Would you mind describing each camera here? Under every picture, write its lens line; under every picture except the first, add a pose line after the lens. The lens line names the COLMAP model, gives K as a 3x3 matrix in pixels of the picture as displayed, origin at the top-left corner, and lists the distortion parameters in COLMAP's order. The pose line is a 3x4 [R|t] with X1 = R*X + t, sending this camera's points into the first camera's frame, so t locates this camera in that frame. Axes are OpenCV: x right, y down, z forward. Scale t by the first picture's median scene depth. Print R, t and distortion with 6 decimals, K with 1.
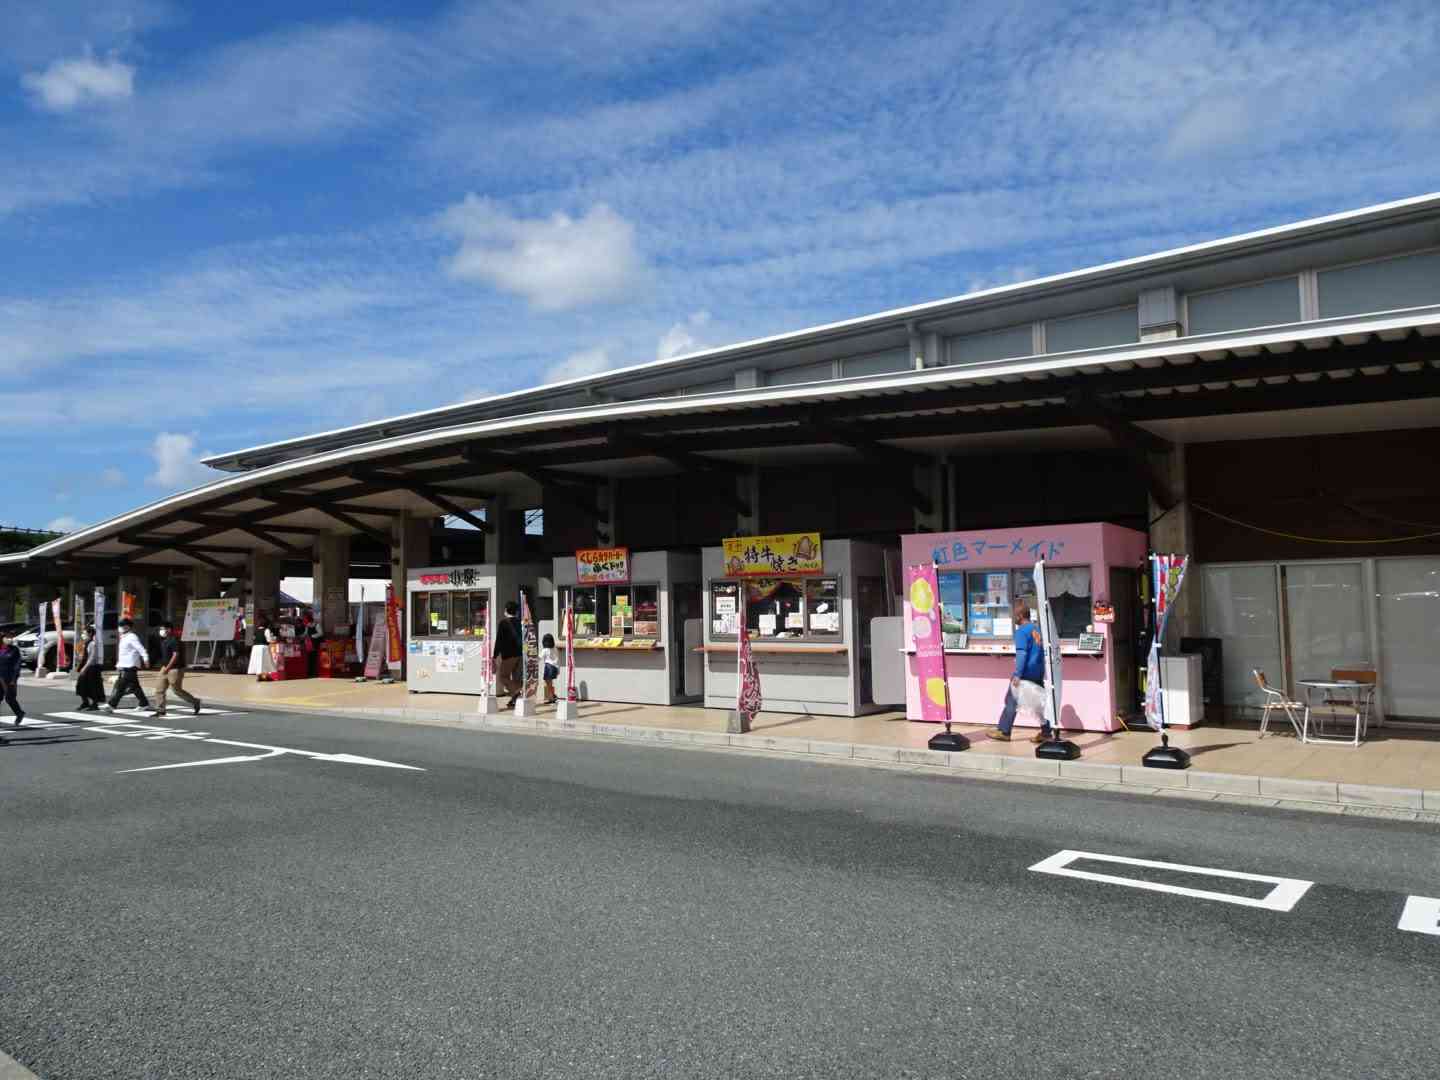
lens RADIAL K [[1076.3, 0, 722.3], [0, 1076.3, 533.8], [0, 0, 1]] dist [0.030890, -0.028331]
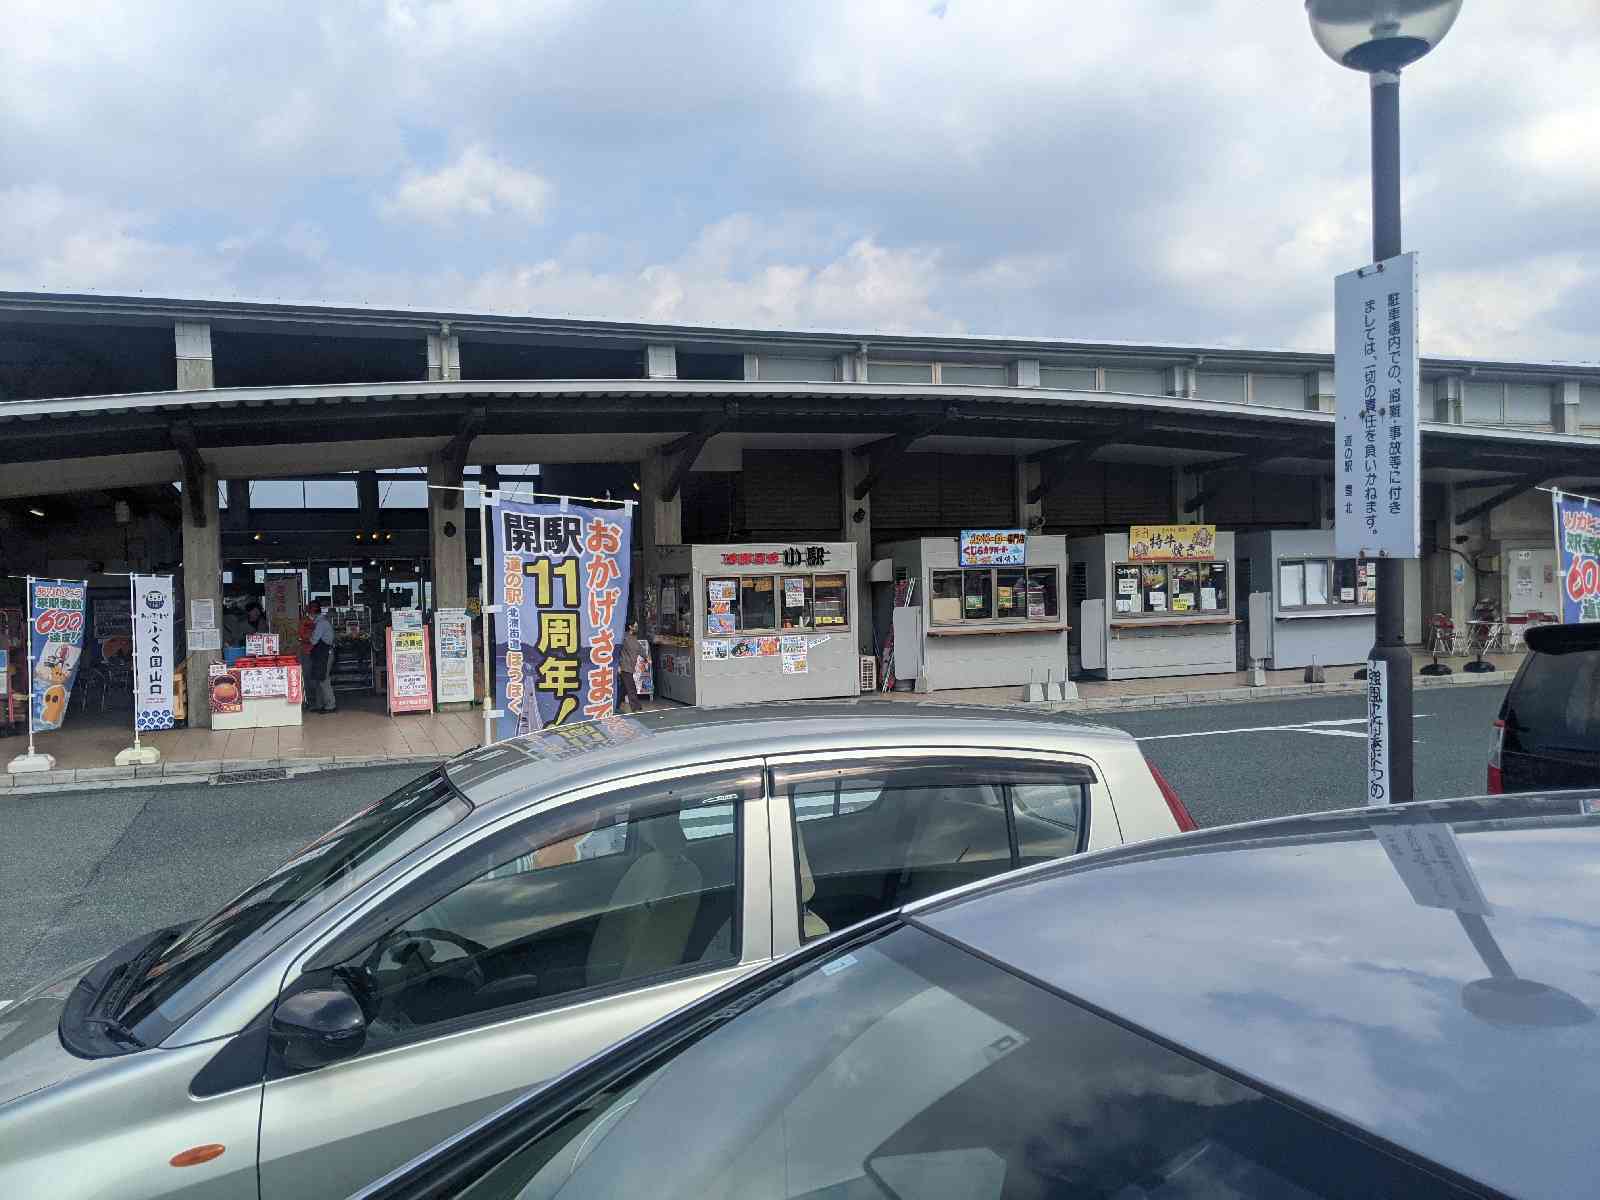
lens RADIAL K [[1070.9, 0, 801.0], [0, 1070.9, 605.5], [0, 0, 1]] dist [0.019786, -0.010876]
pose [[0.527578, -0.015769, 0.849360, -1.133754], [-0.035703, 0.998533, 0.040716, 0.053954], [-0.848756, -0.051806, 0.526241, 0.711384]]
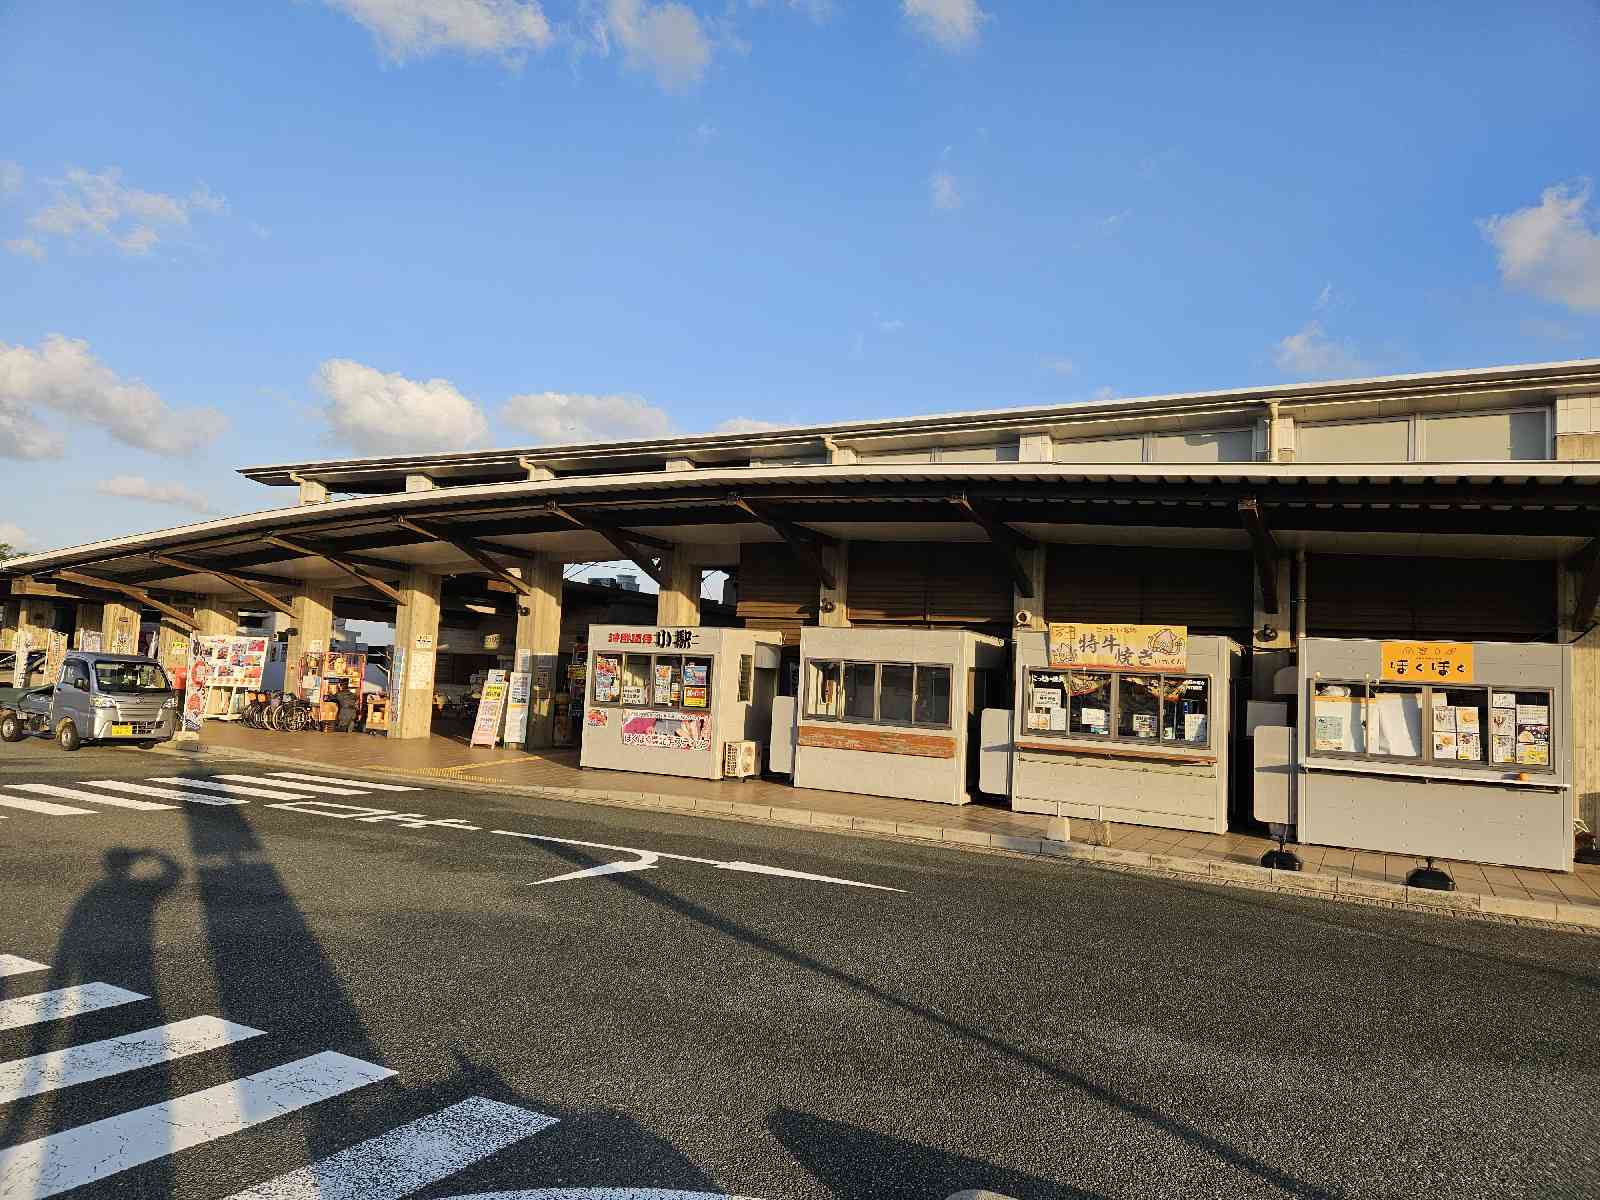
lens RADIAL K [[1070.9, 0, 789.3], [0, 1070.9, 588.8], [0, 0, 1]] dist [0.019786, -0.010876]
pose [[0.982826, 0.080059, 0.166262, -0.365874], [-0.078467, 0.996786, -0.016129, 0.007784], [-0.167019, 0.002806, 0.985950, 0.162800]]
